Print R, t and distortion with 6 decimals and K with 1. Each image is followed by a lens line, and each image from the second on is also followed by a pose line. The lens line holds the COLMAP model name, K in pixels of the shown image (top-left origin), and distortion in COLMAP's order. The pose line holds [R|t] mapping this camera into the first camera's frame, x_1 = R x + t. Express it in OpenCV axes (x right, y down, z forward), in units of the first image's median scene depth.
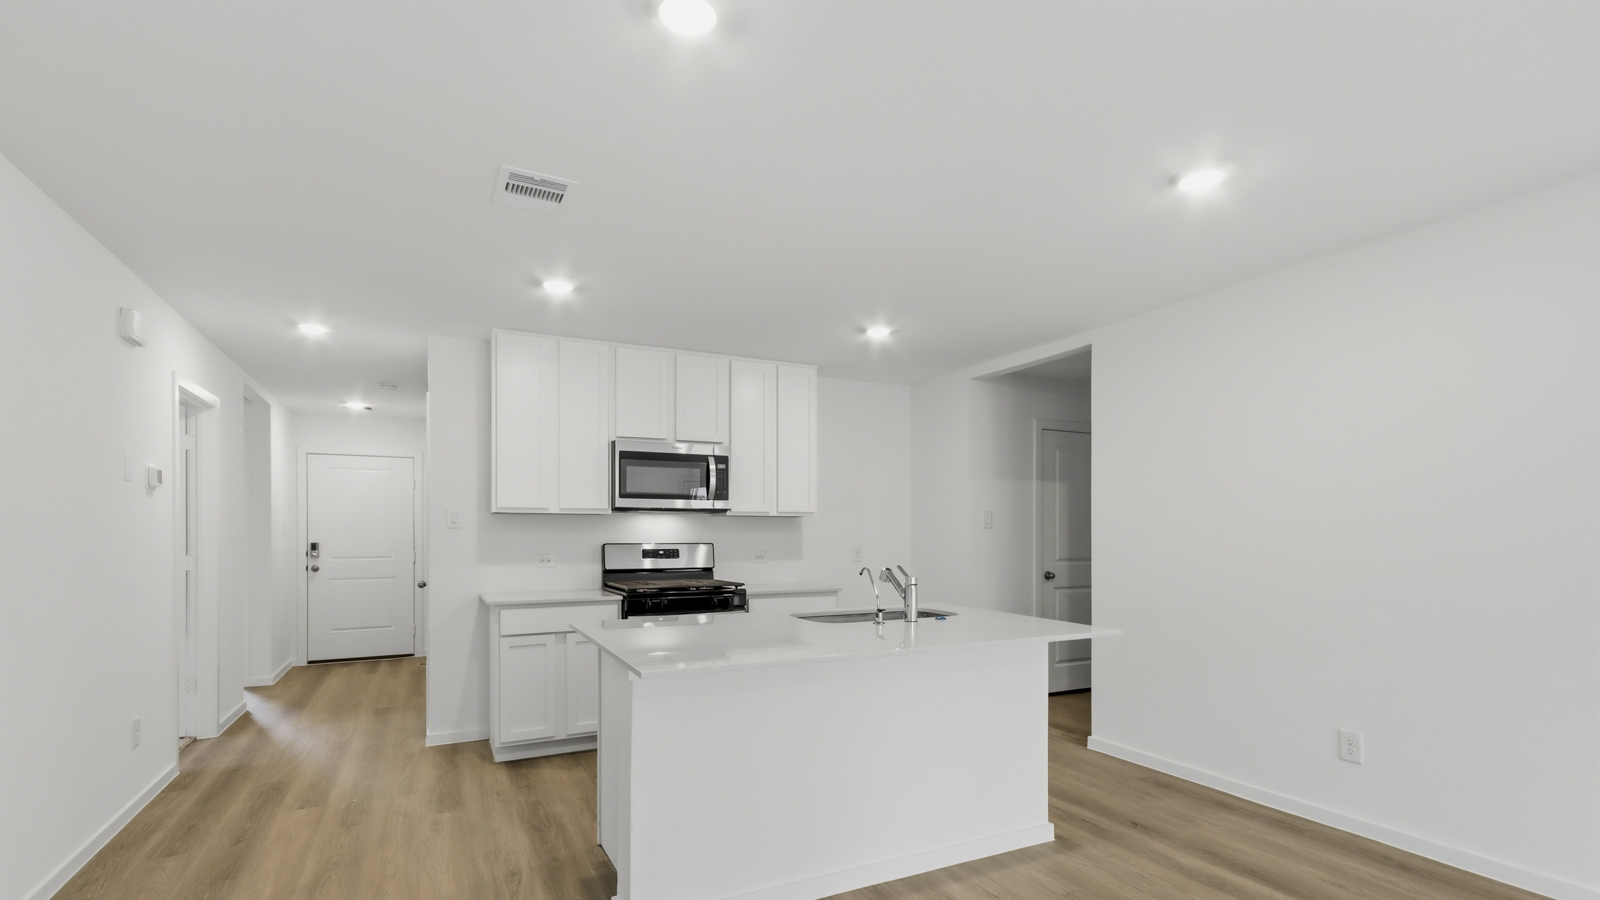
lens RADIAL K [[742.7, 0, 796.1], [0, 742.7, 535.0], [0, 0, 1]] dist [0.001252, 0.014277]
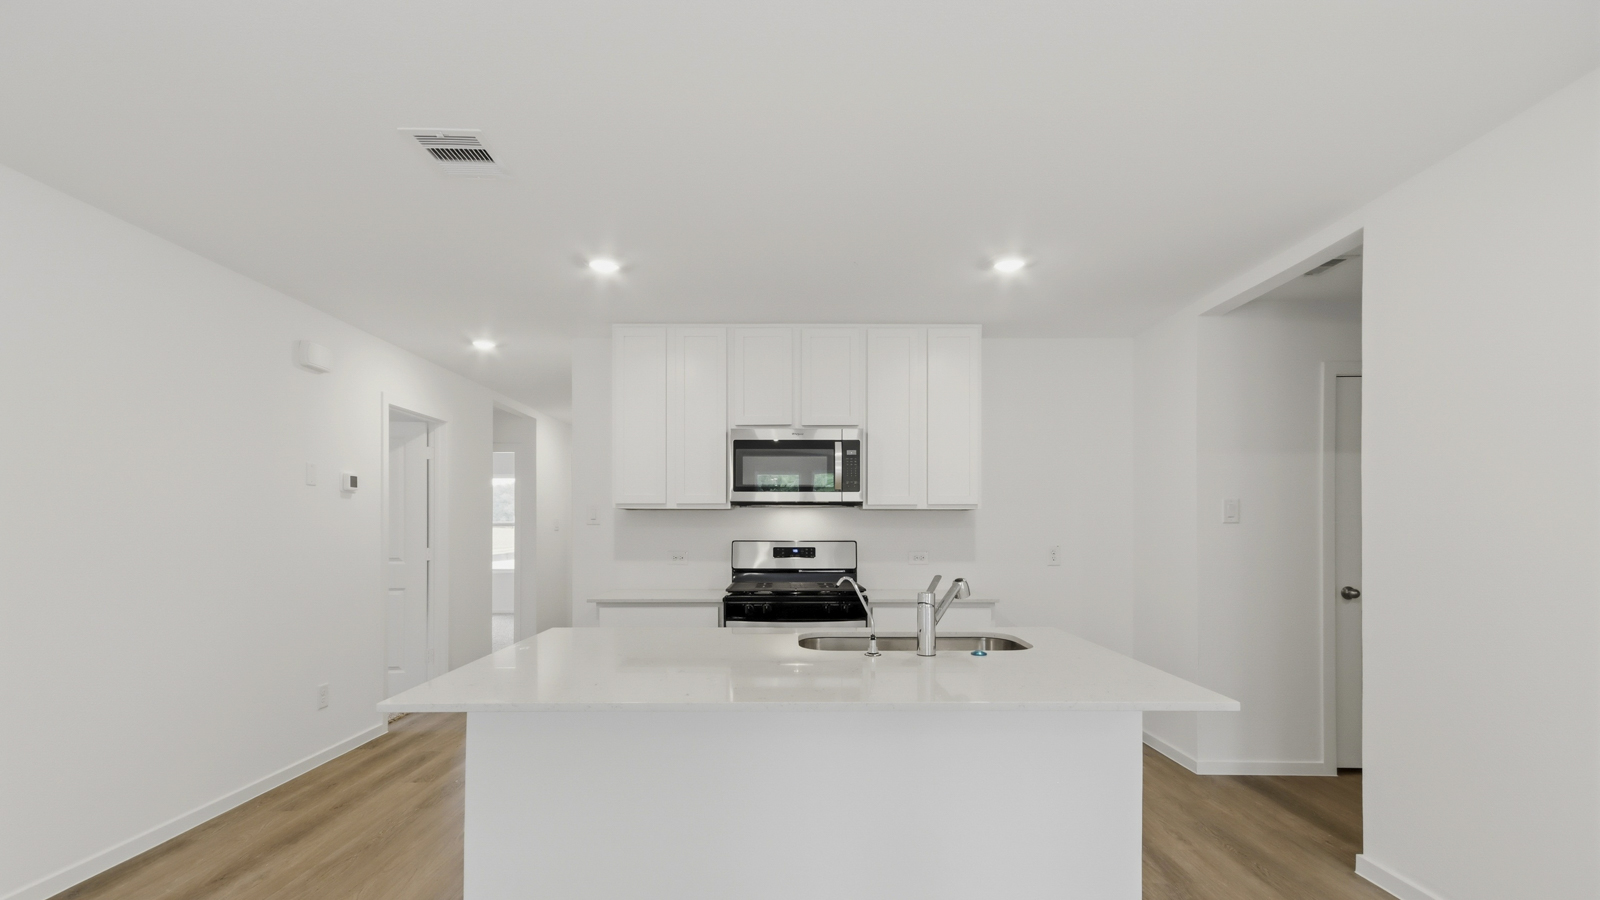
lens RADIAL K [[746.3, 0, 798.4], [0, 746.3, 507.7], [0, 0, 1]] dist [0.002805, 0.000211]
pose [[0.890794, -0.012685, -0.454230, 0.245179], [-0.001512, 0.999522, -0.030878, -0.000945], [0.454404, 0.028193, 0.890349, 0.202652]]
